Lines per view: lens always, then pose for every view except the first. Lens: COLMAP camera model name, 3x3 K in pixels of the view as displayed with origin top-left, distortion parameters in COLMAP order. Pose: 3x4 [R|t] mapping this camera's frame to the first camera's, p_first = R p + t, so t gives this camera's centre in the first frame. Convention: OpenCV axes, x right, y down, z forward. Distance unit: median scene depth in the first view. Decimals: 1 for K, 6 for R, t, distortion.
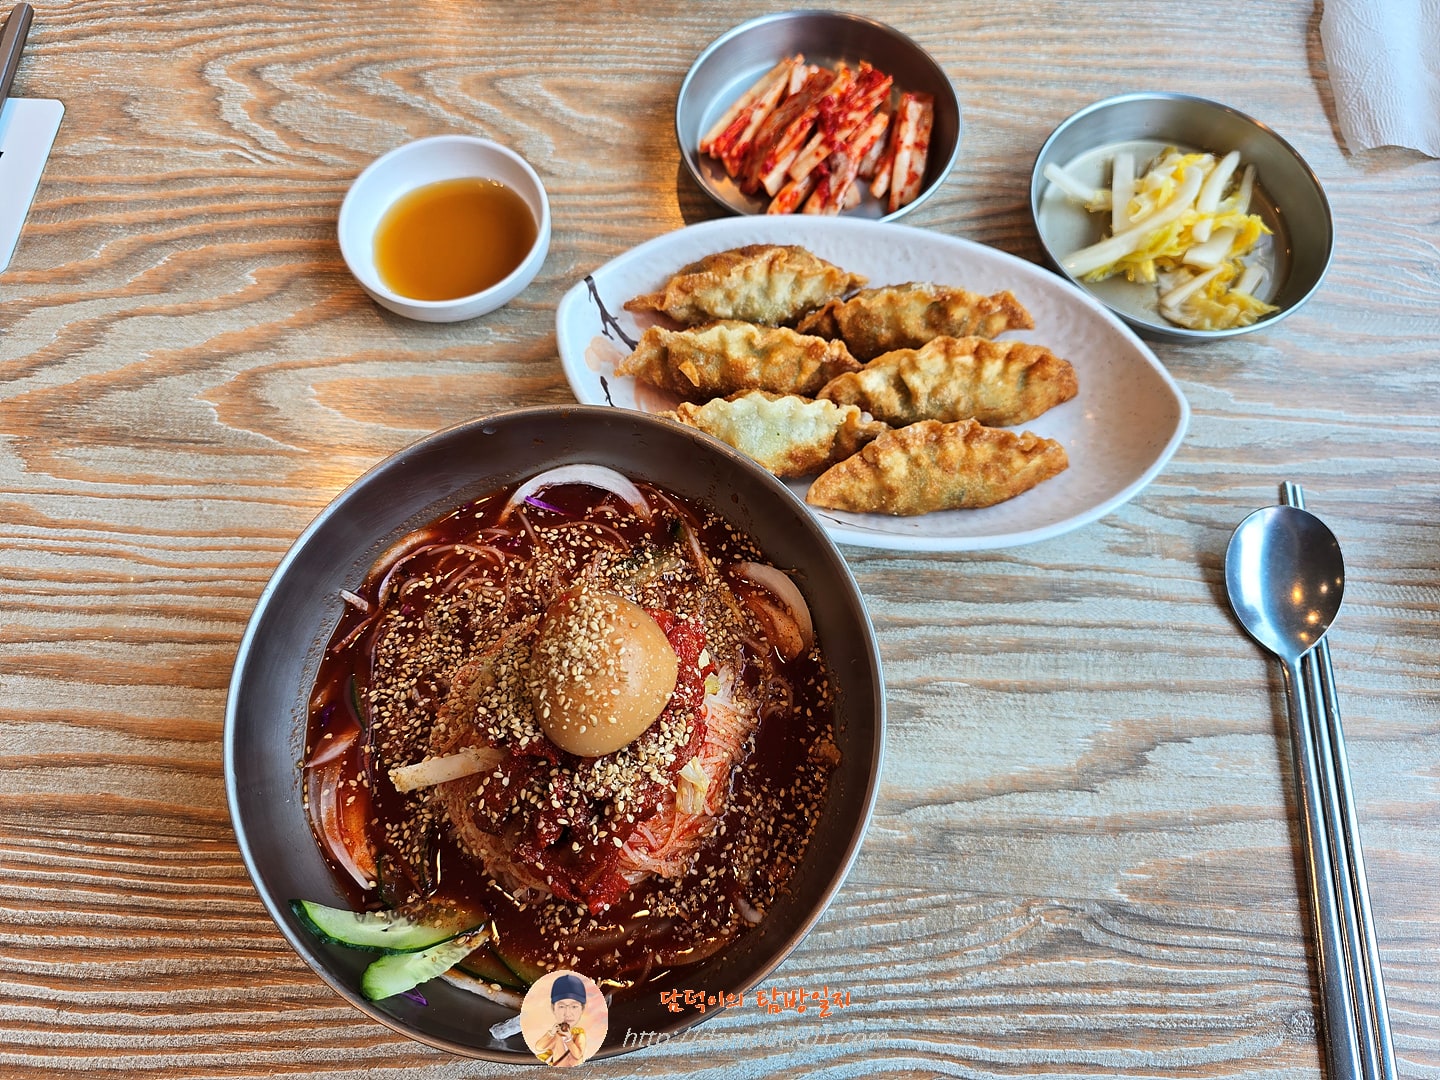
lens RADIAL K [[1167.5, 0, 720.0], [0, 1167.5, 540.0], [0, 0, 1]] dist [0.000758, -0.009996]
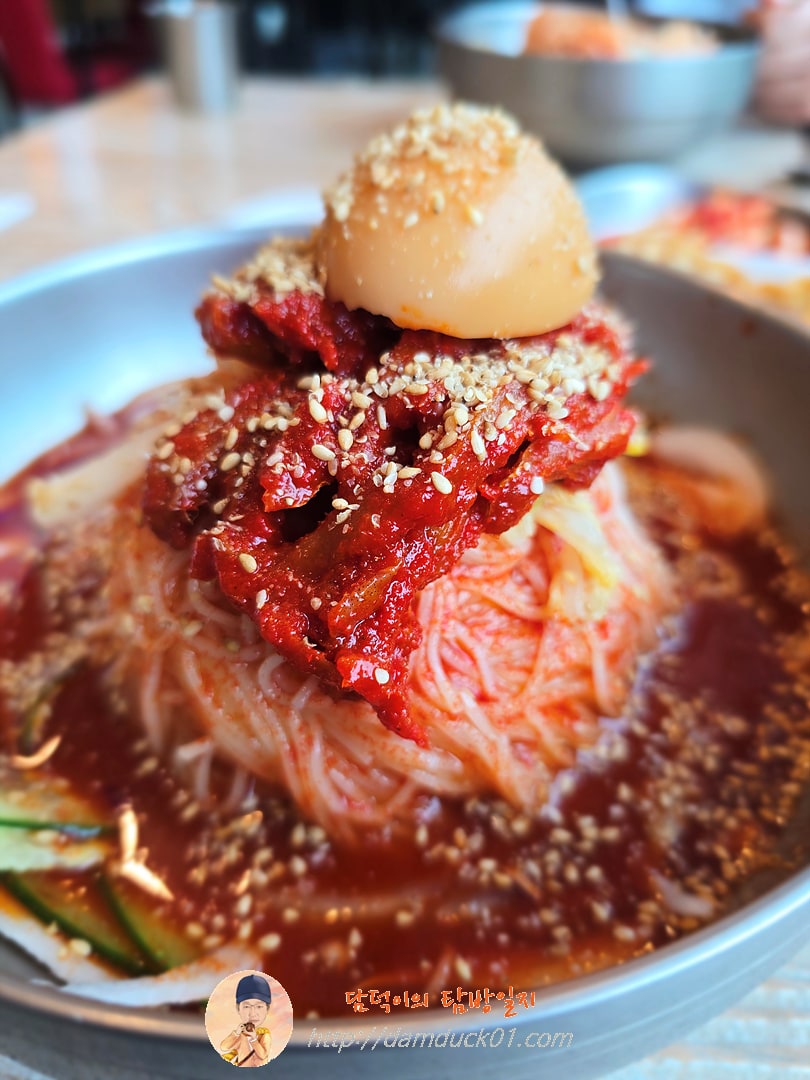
lens RADIAL K [[875.6, 0, 405.0], [0, 875.6, 540.0], [0, 0, 1]] dist [0.000758, -0.009996]
pose [[0.982794, 0.124916, -0.136059, -0.054070], [-0.173316, 0.878348, -0.445495, 0.404819], [0.063858, 0.461411, 0.884885, 0.710223]]
